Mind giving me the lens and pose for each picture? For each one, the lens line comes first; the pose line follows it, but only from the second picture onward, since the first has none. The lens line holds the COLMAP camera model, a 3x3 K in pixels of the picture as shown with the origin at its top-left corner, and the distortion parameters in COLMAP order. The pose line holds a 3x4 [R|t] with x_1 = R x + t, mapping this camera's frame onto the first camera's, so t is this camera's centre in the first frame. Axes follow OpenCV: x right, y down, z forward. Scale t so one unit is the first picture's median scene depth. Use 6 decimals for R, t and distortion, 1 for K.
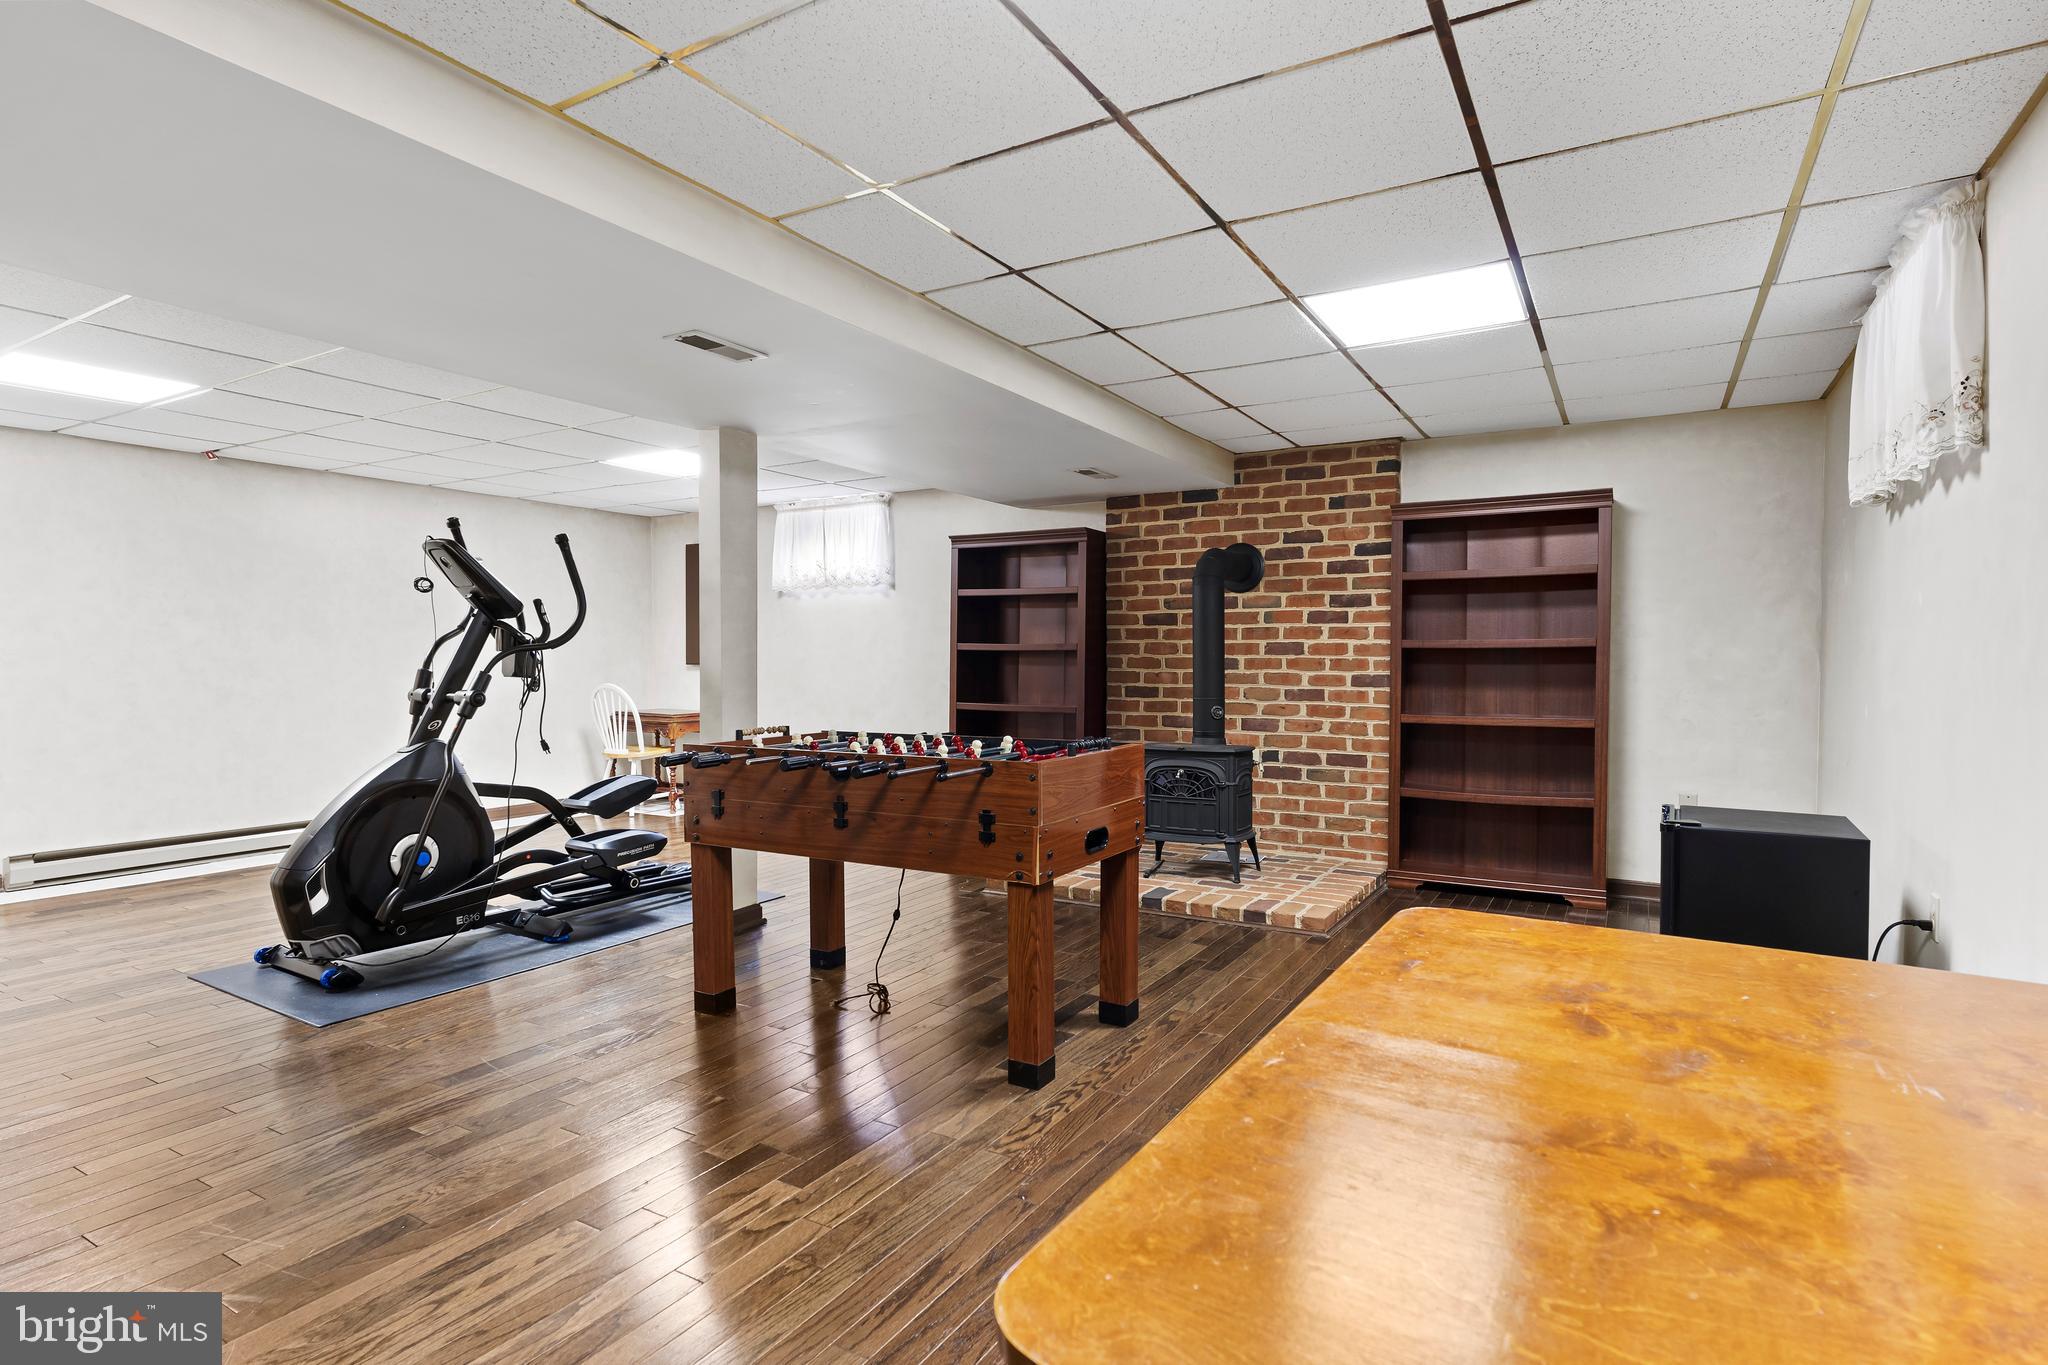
lens RADIAL K [[1056.2, 0, 1018.6], [0, 1056.2, 676.9], [0, 0, 1]] dist [-0.005010, 0.001487]
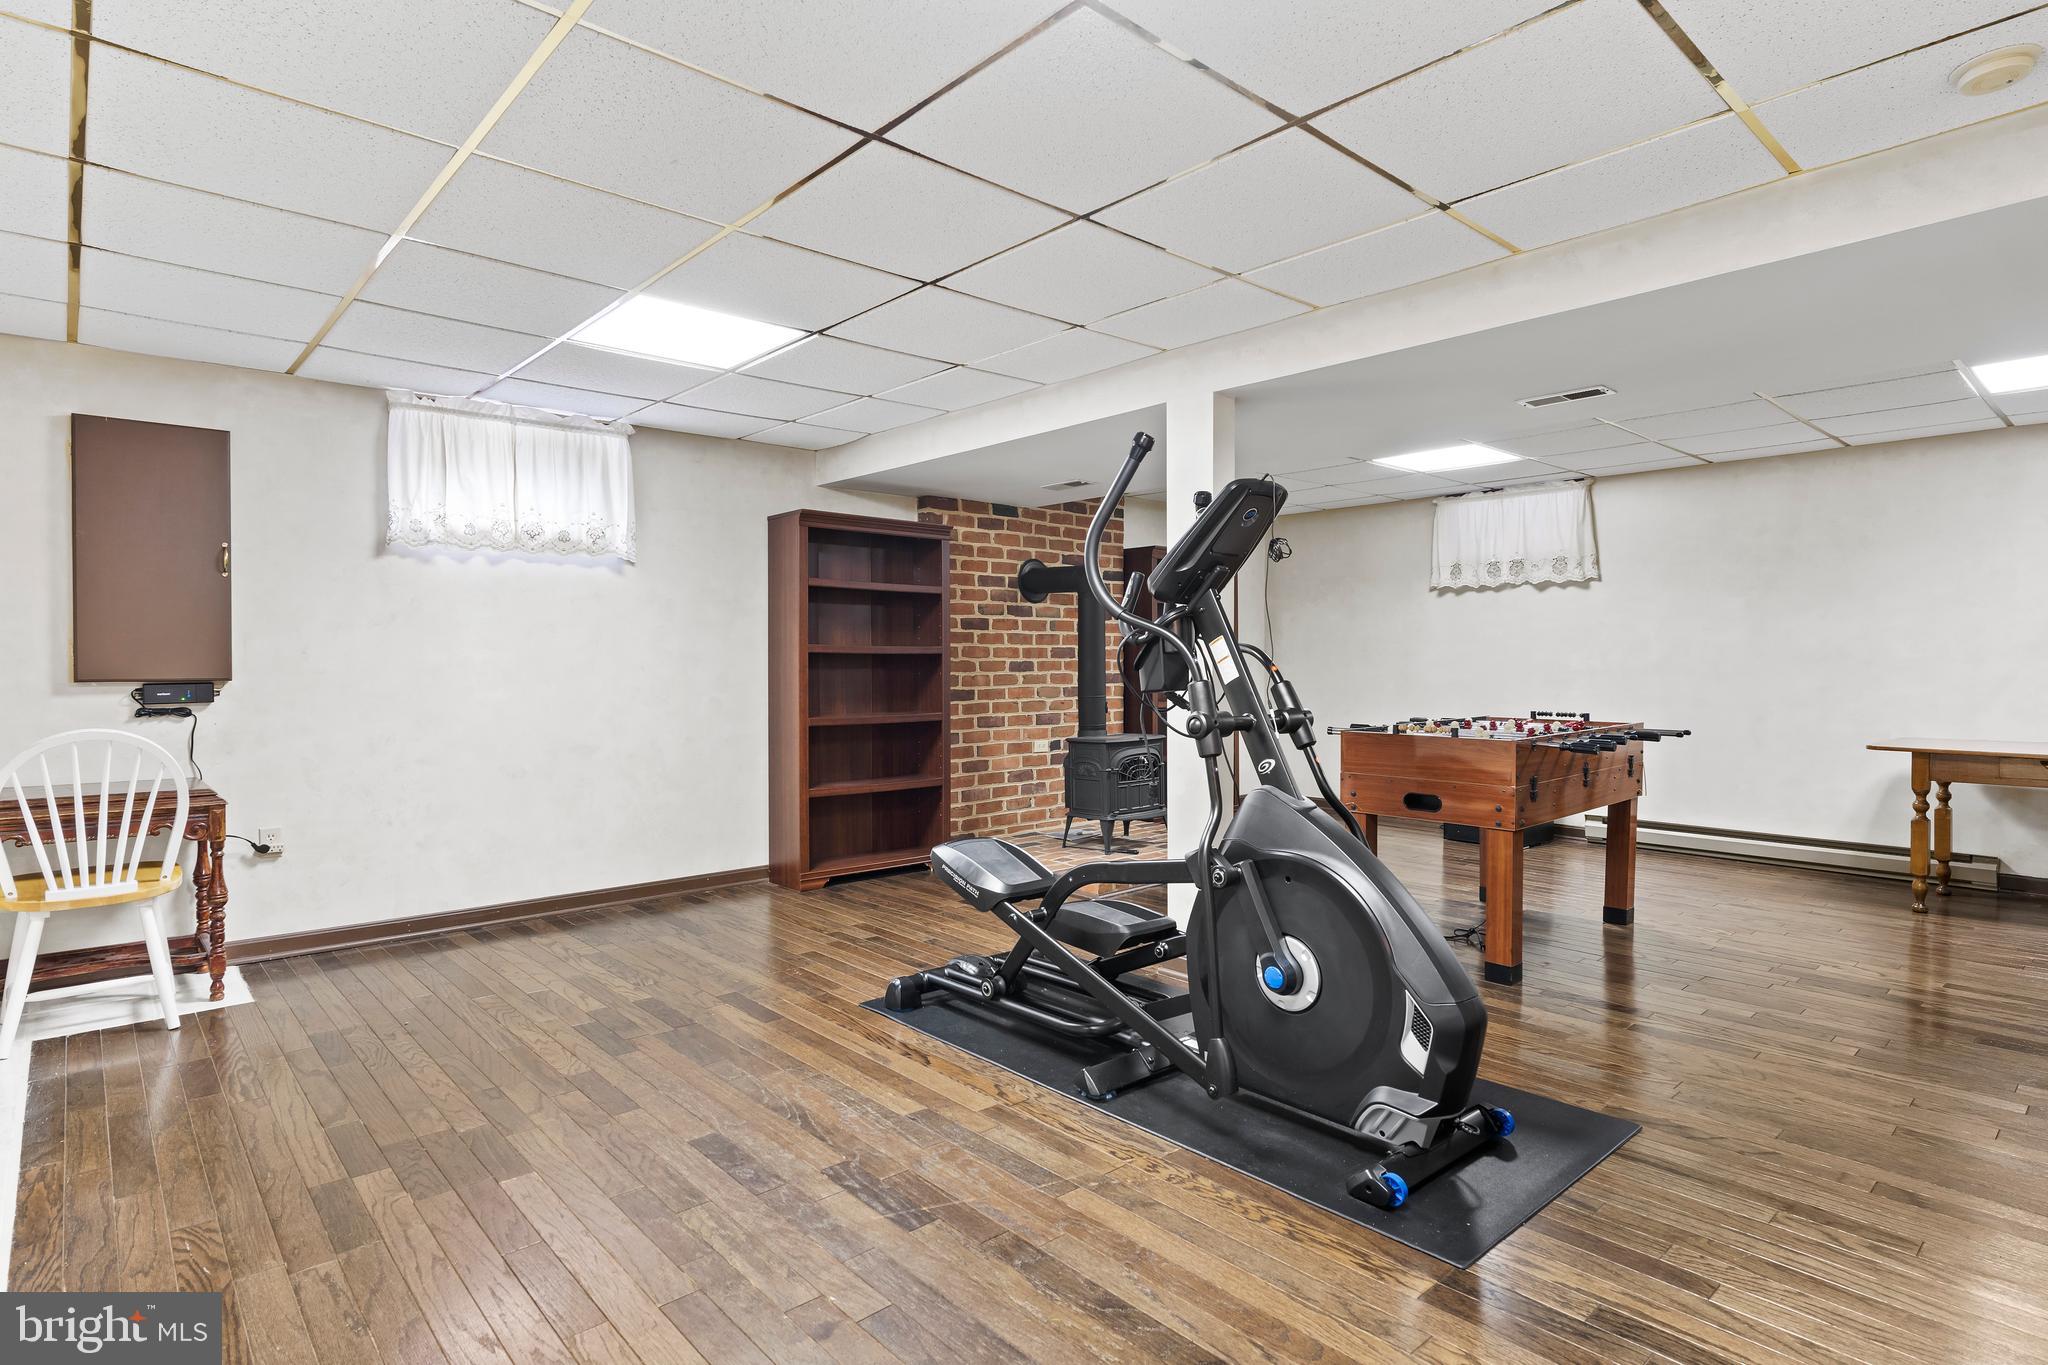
lens RADIAL K [[1056.2, 0, 1022.2], [0, 1056.2, 680.0], [0, 0, 1]] dist [-0.005010, 0.001487]
pose [[0.295661, -0.017244, 0.955137, -0.836236], [0.025872, 0.999615, 0.010039, -0.008840], [-0.954942, 0.021744, 0.295993, 0.653801]]
